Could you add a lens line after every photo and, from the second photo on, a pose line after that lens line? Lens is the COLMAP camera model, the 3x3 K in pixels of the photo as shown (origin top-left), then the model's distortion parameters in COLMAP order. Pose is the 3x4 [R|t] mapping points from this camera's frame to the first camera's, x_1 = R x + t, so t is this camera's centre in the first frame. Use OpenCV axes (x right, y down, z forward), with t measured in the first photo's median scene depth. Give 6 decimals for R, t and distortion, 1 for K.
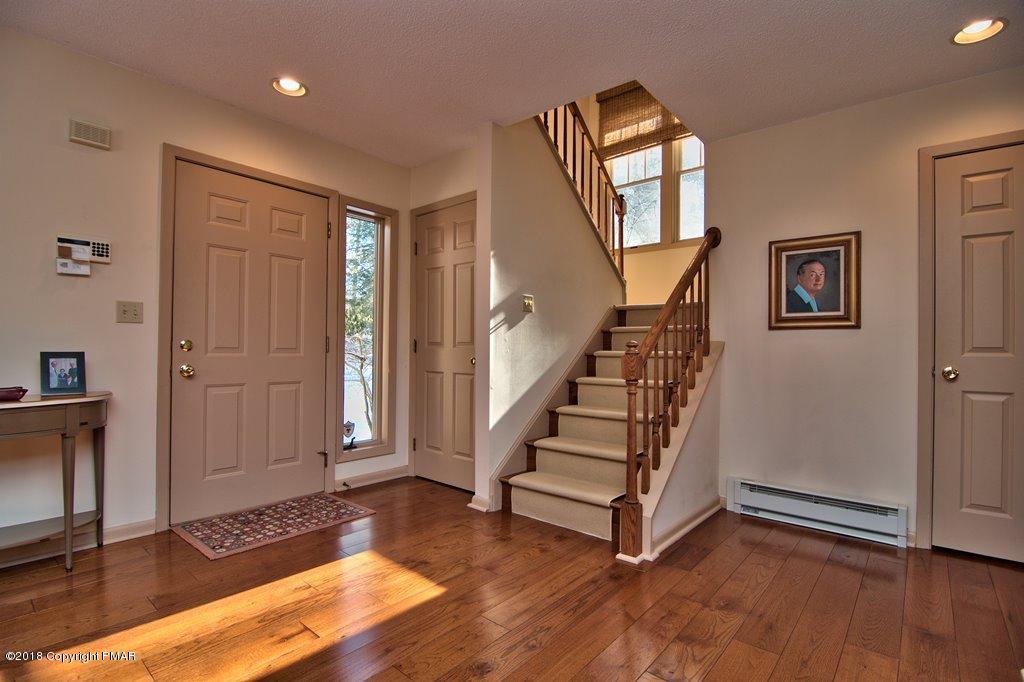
lens RADIAL K [[487.1, 0, 508.5], [0, 487.1, 348.2], [0, 0, 1]] dist [-0.005893, -0.010980]
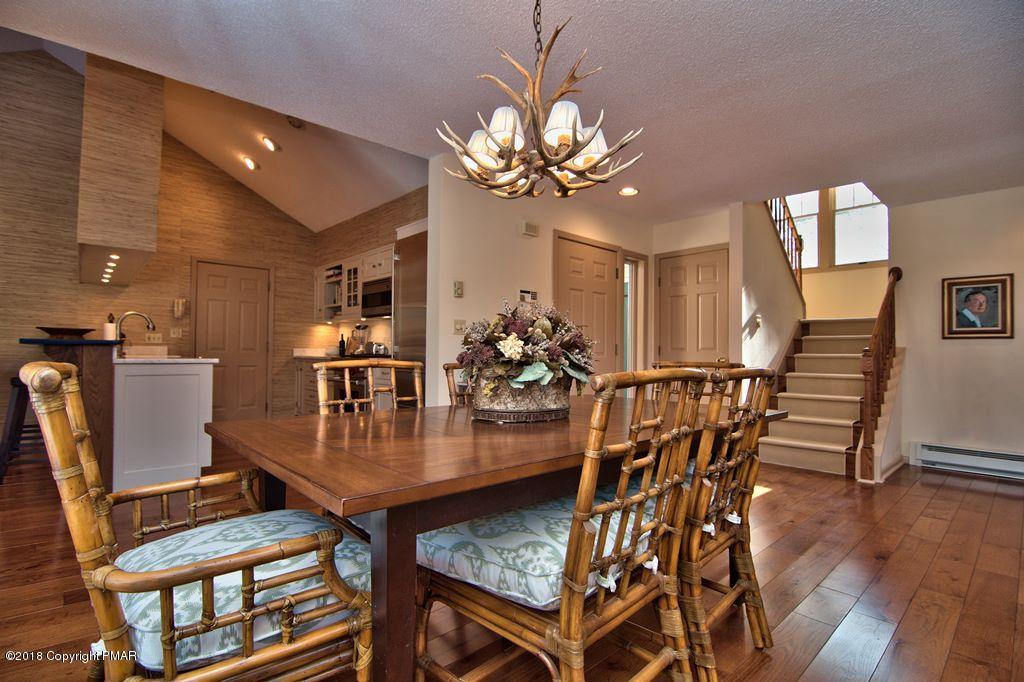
lens RADIAL K [[487.1, 0, 508.5], [0, 487.1, 348.2], [0, 0, 1]] dist [-0.005893, -0.010980]
pose [[0.992888, -0.003029, -0.119017, -0.575879], [0.002290, 0.999977, -0.006353, -0.004792], [0.119034, 0.006035, 0.992872, -0.577602]]
